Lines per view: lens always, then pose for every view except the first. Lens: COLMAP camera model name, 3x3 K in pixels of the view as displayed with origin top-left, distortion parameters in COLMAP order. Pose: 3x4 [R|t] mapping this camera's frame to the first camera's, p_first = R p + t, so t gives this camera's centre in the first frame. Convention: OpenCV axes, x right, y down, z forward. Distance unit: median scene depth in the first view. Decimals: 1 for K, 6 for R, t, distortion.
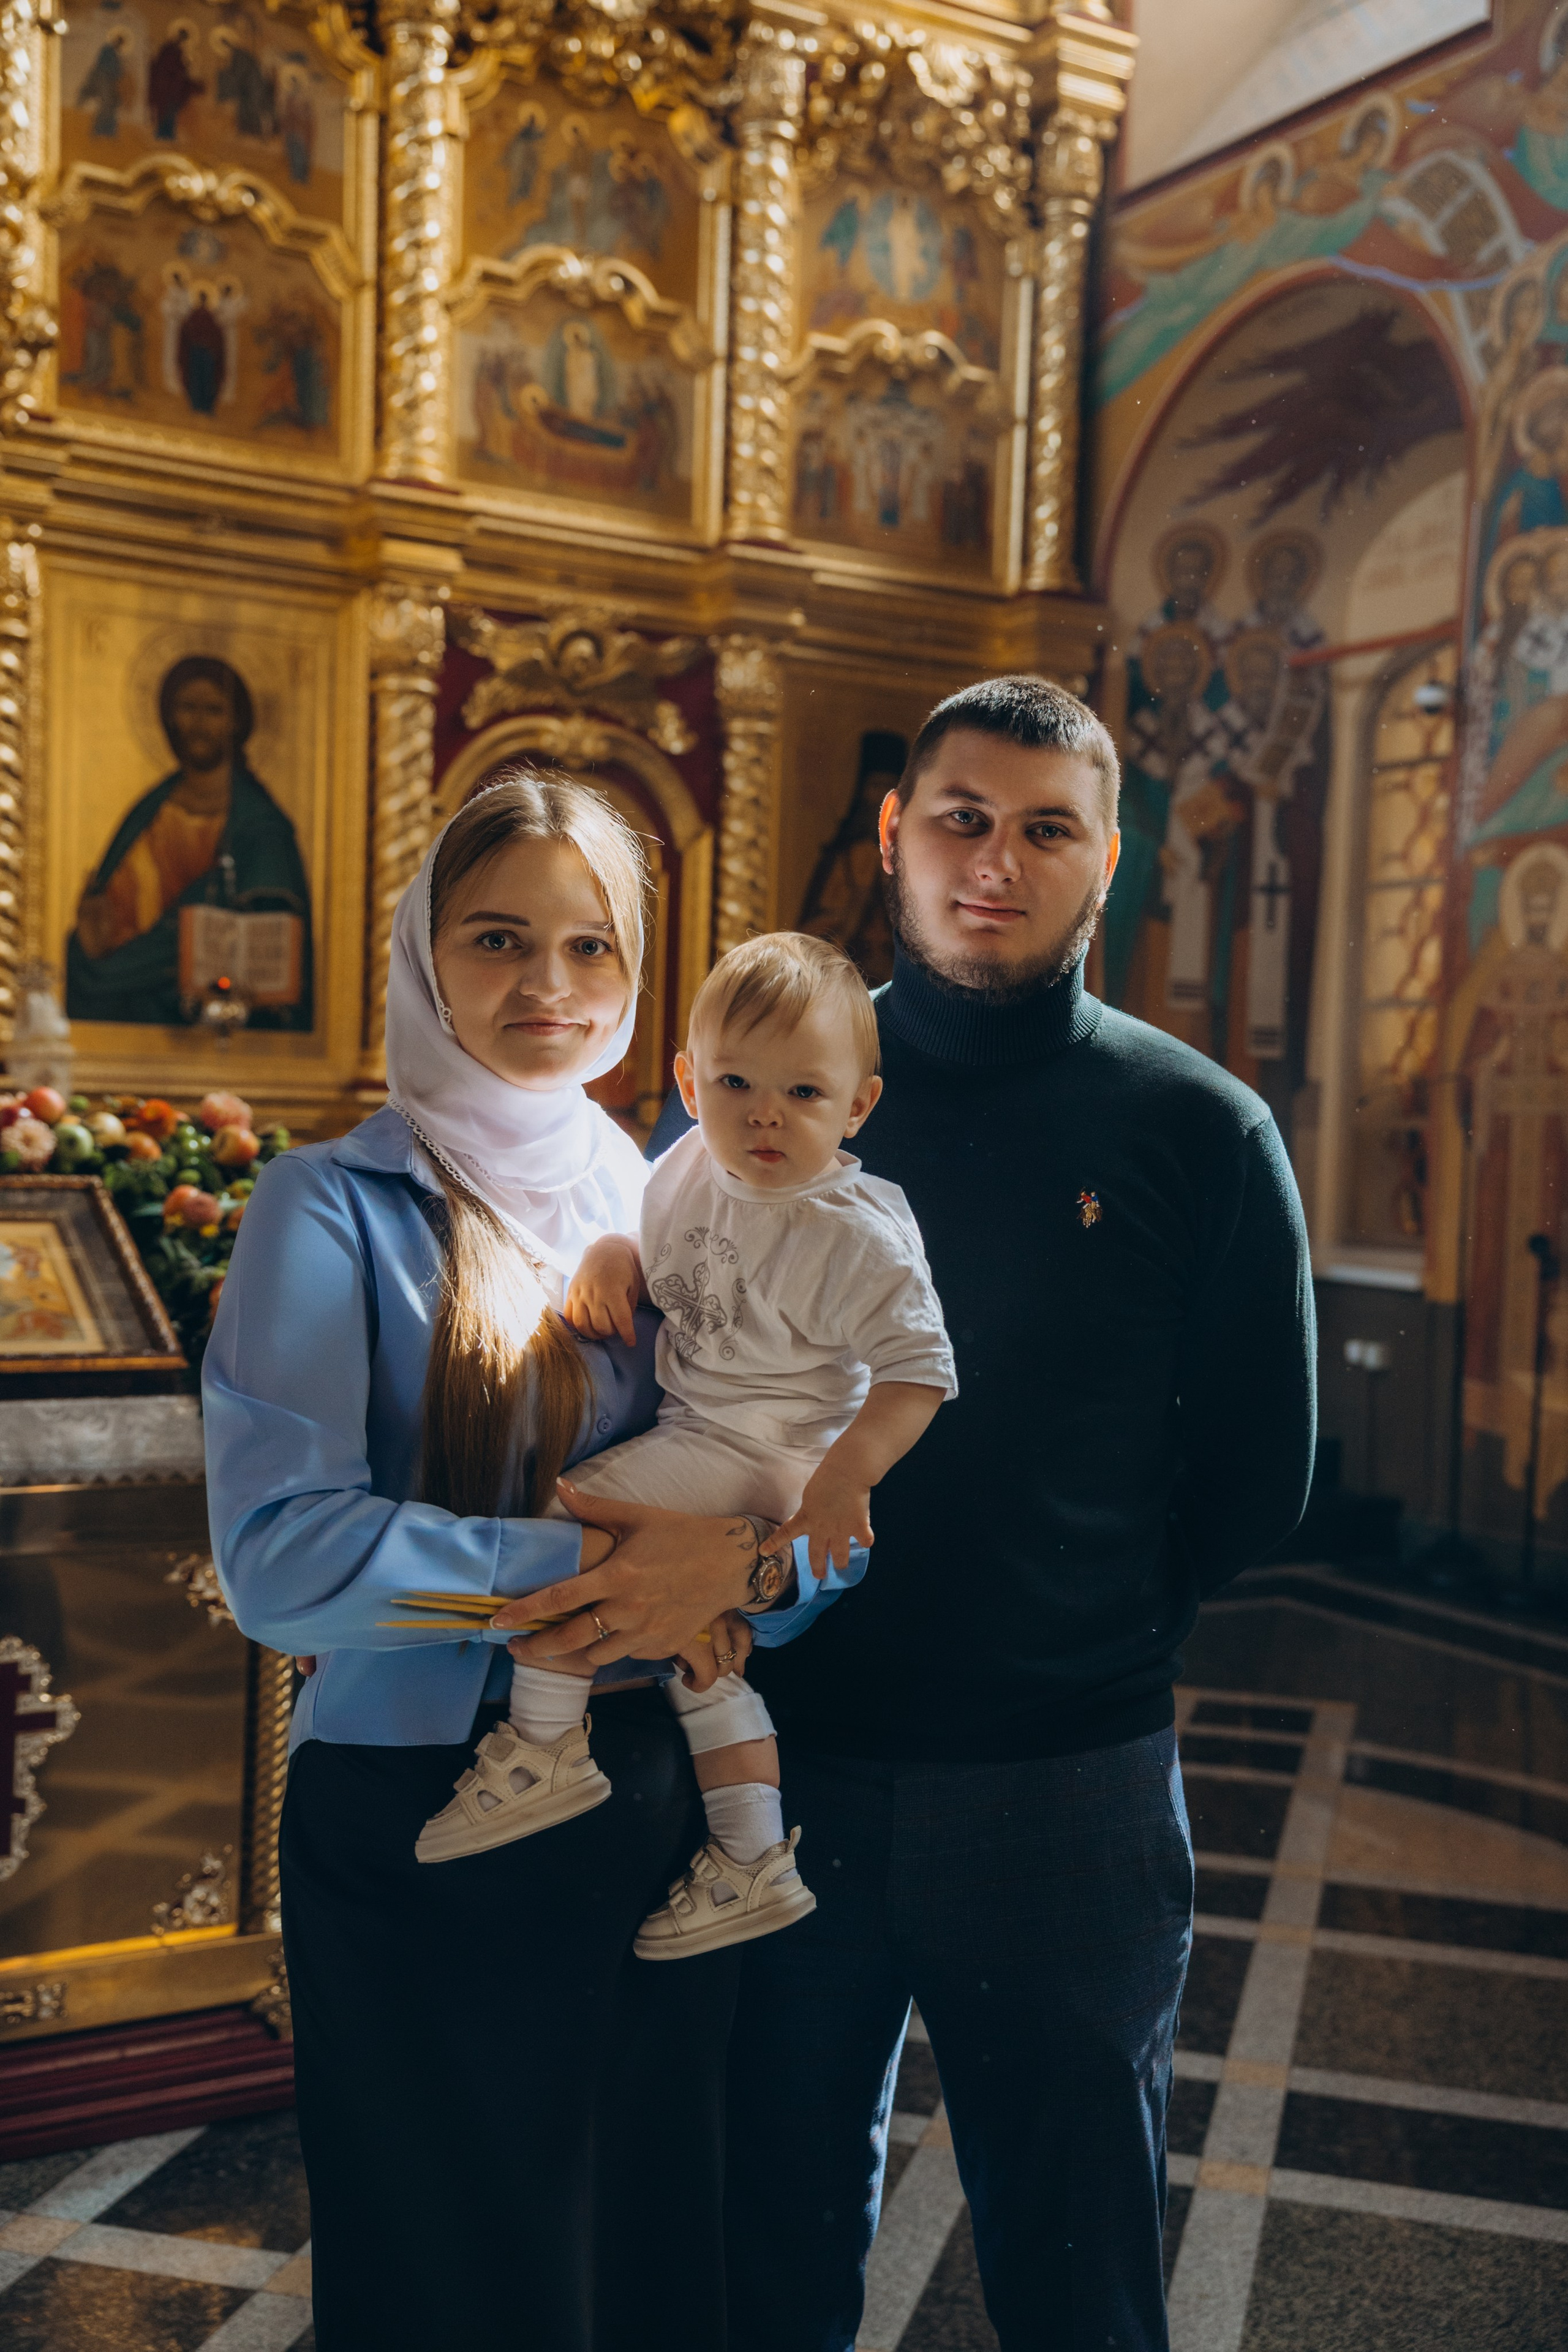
lens RADIAL K [[2425.8, 0, 784.2], [0, 2425.8, 1175.1], [0, 0, 1]] dist [0.167811, -0.205348]
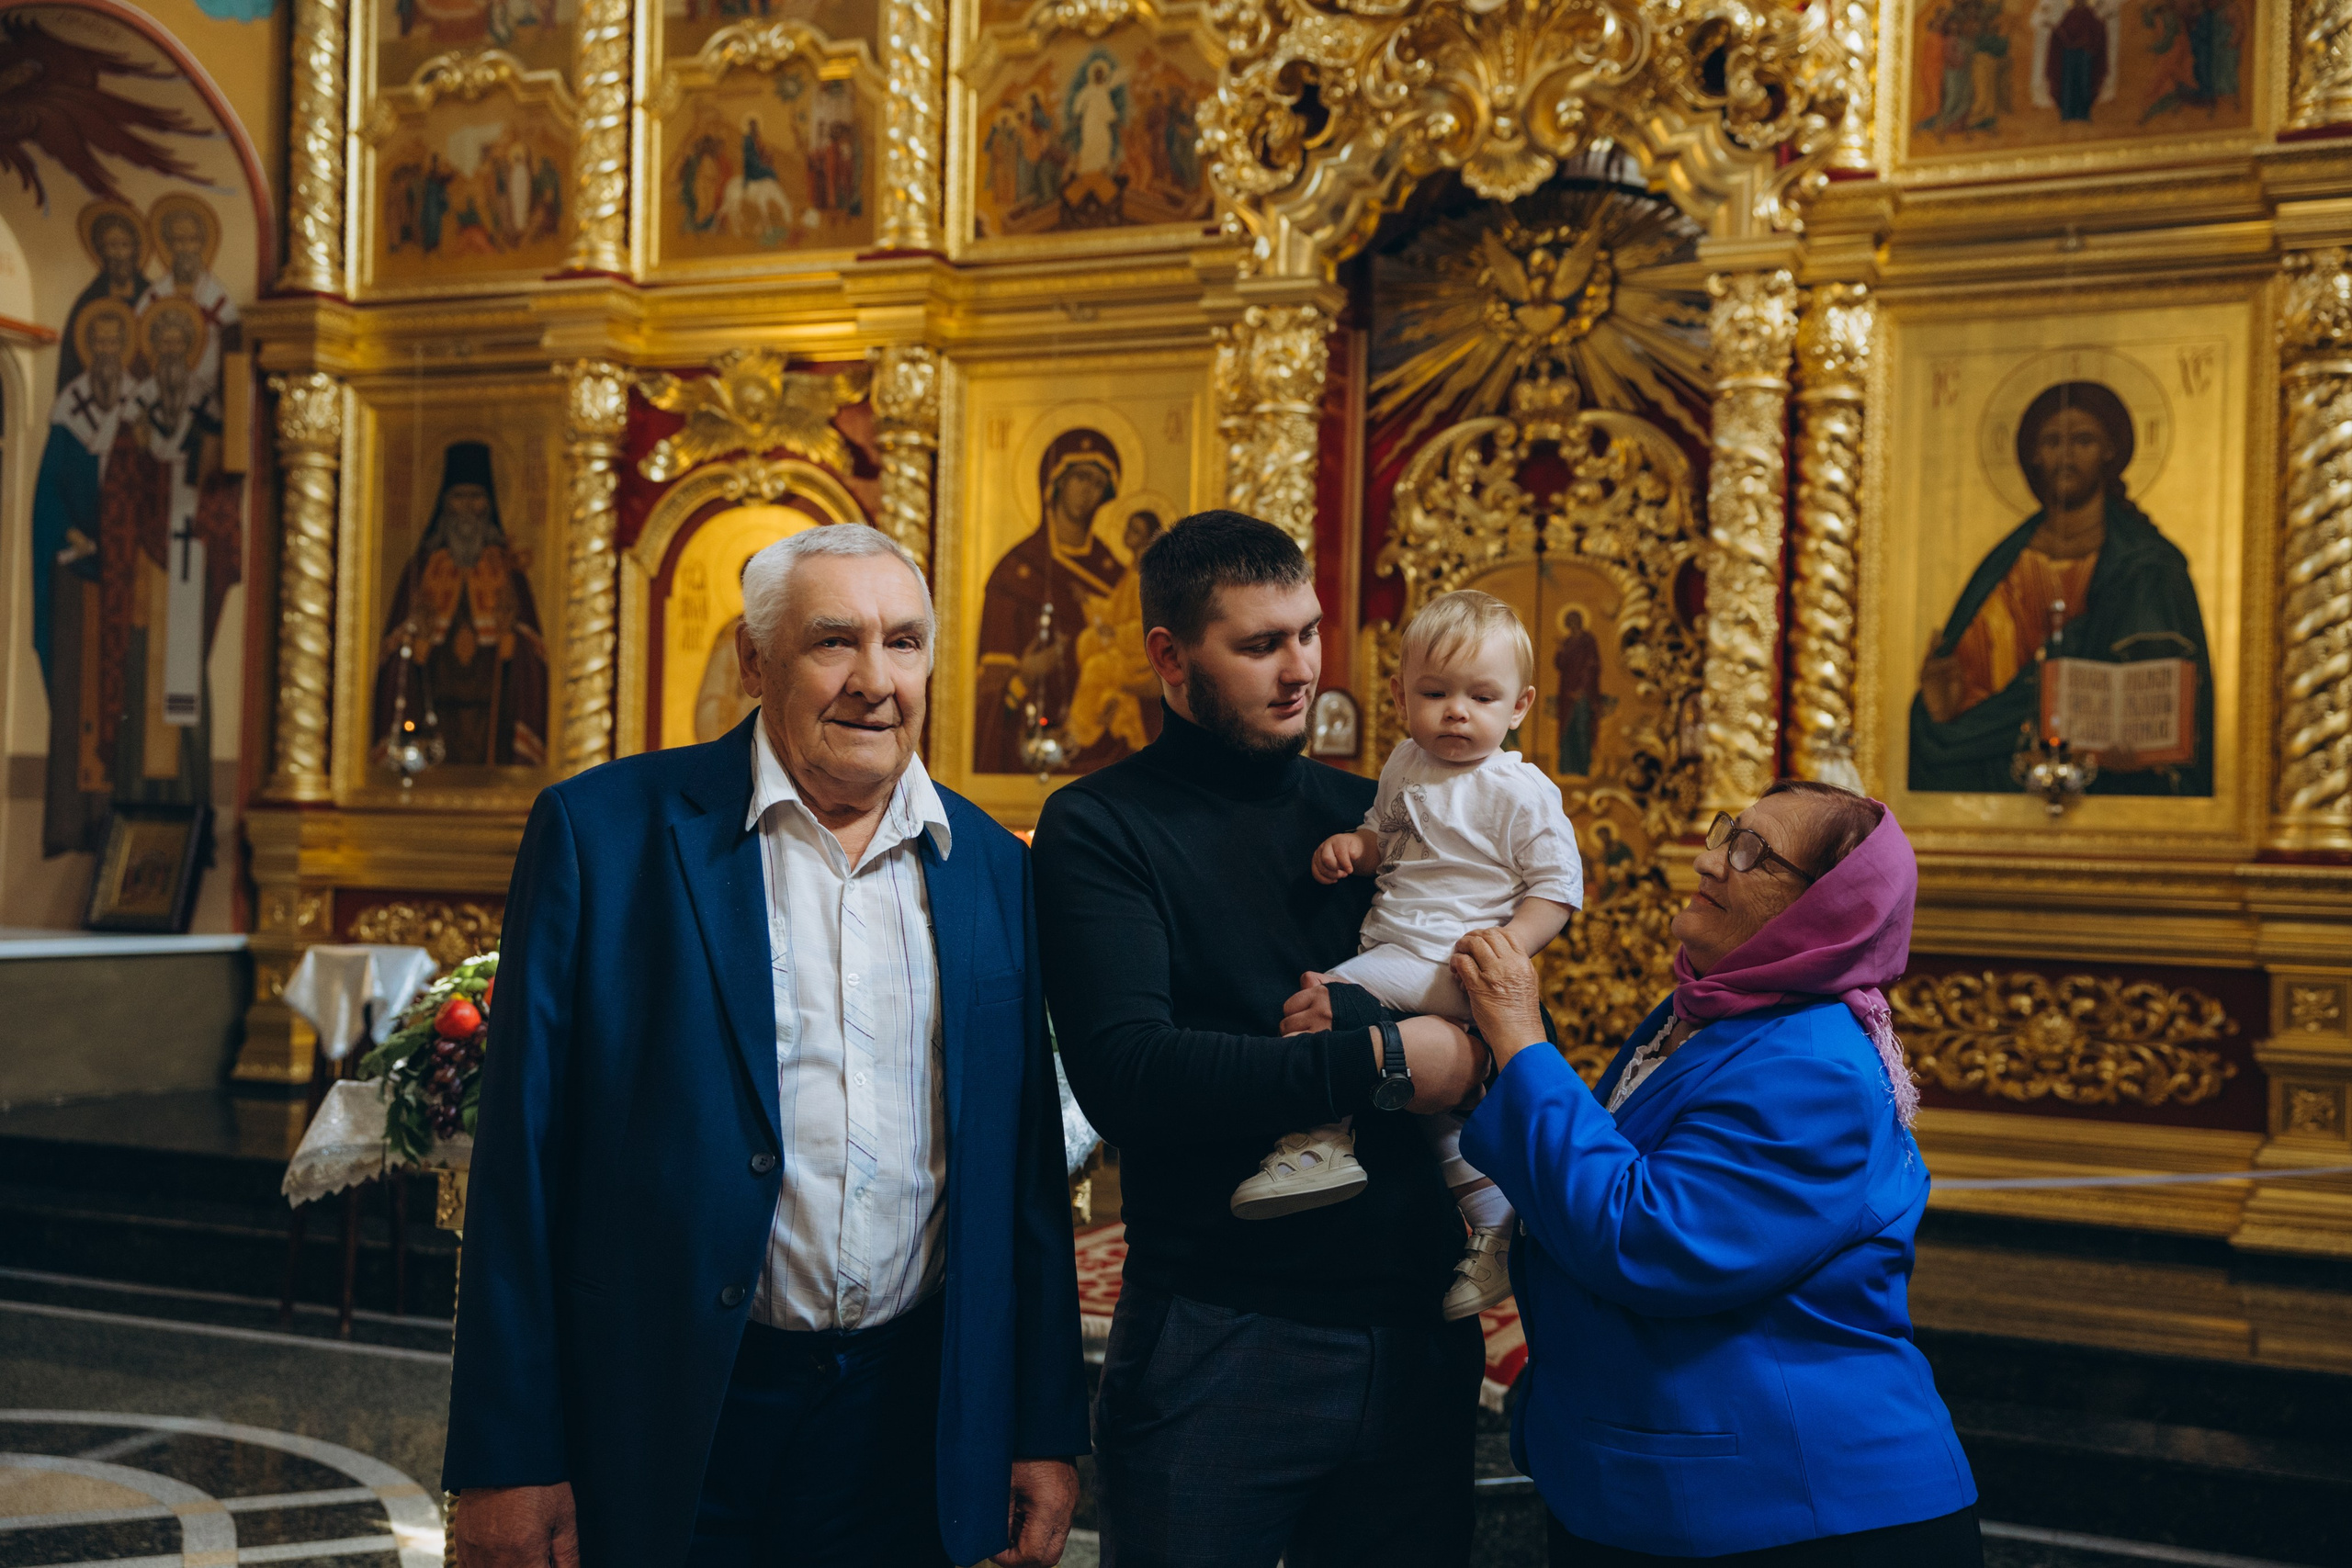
lens RADIAL K [[2387.3, 0, 1181.3], [0, 2387.3, 790.1], [0, 0, 1]] dist [0.154027, -0.162943]
pose [[0.605700, -0.035682, -0.794892, 0.253207], [-0.030216, 0.997242, -0.067790, 0.007370], [0.795119, 0.065079, 0.602952, 0.200531]]
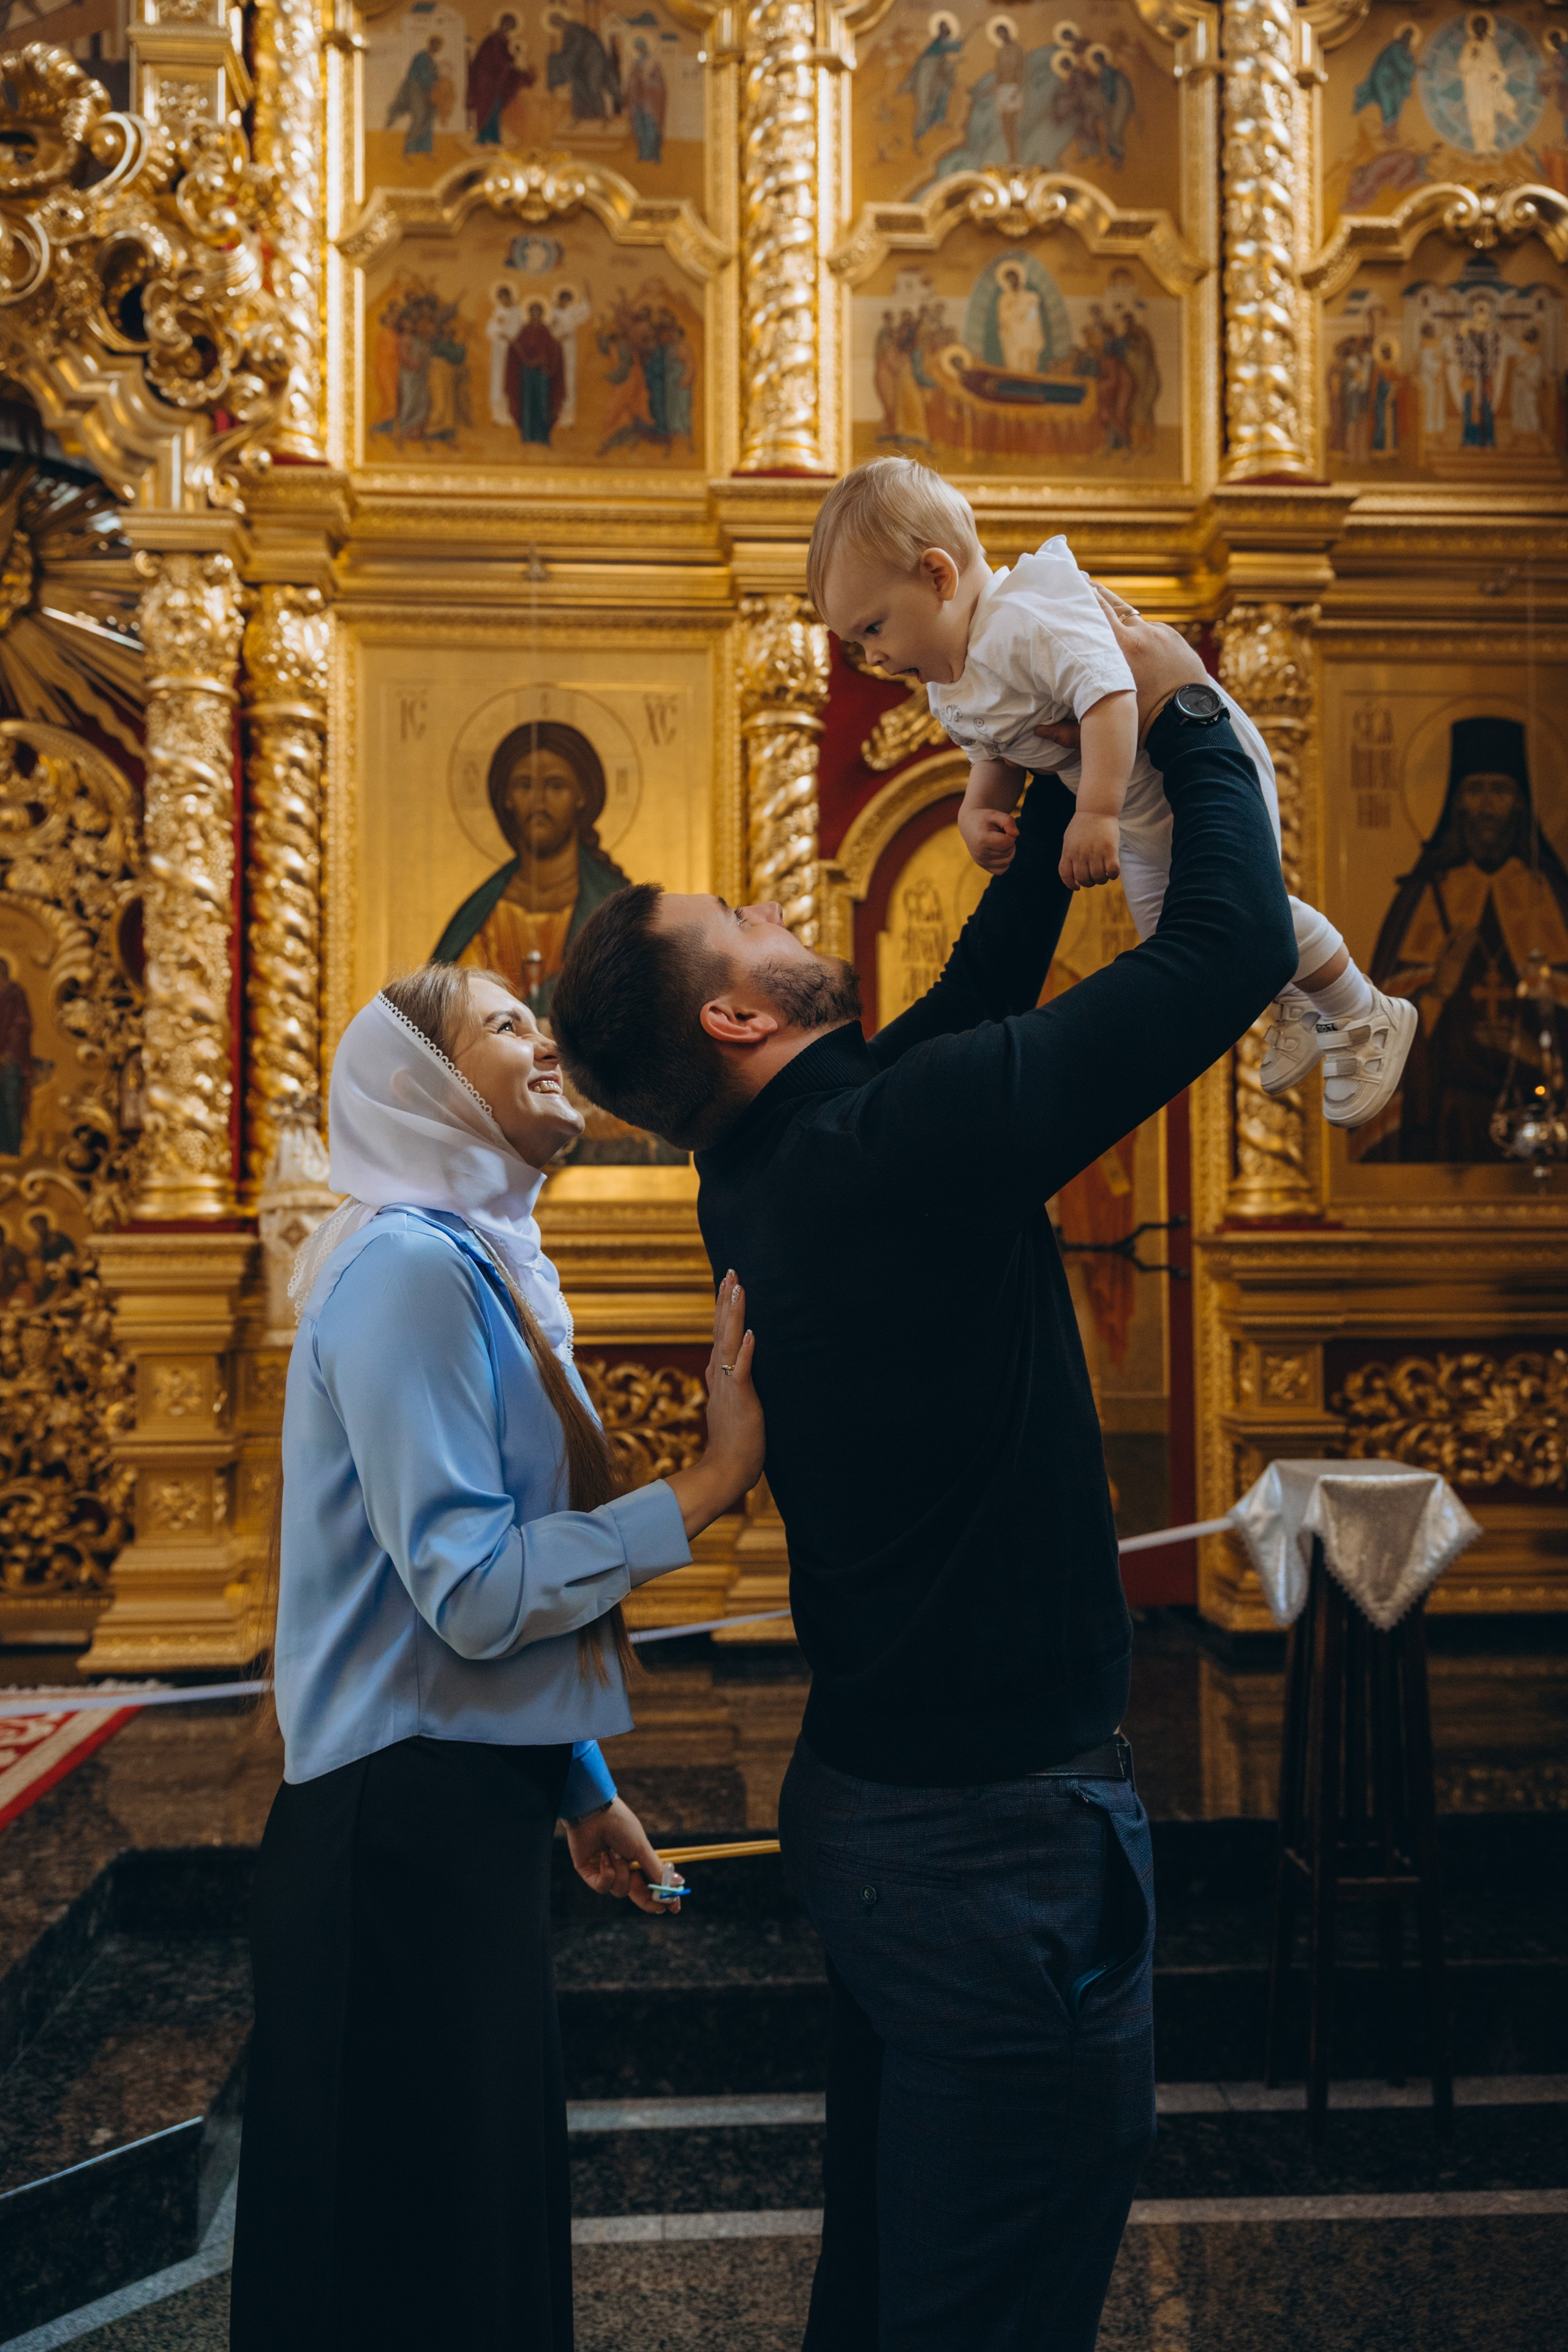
lens RADIAL K [[1936.0, 0, 775.0], [0, 1936.0, 1175.9], [0, 0, 1]] dist [0.037418, -0.011586]
pose [[0.894618, -0.055605, -0.443359, 0.111335], [0.022503, 0.996574, -0.079582, -0.003144], [0.446265, 0.061219, 0.892804, 0.428207]]
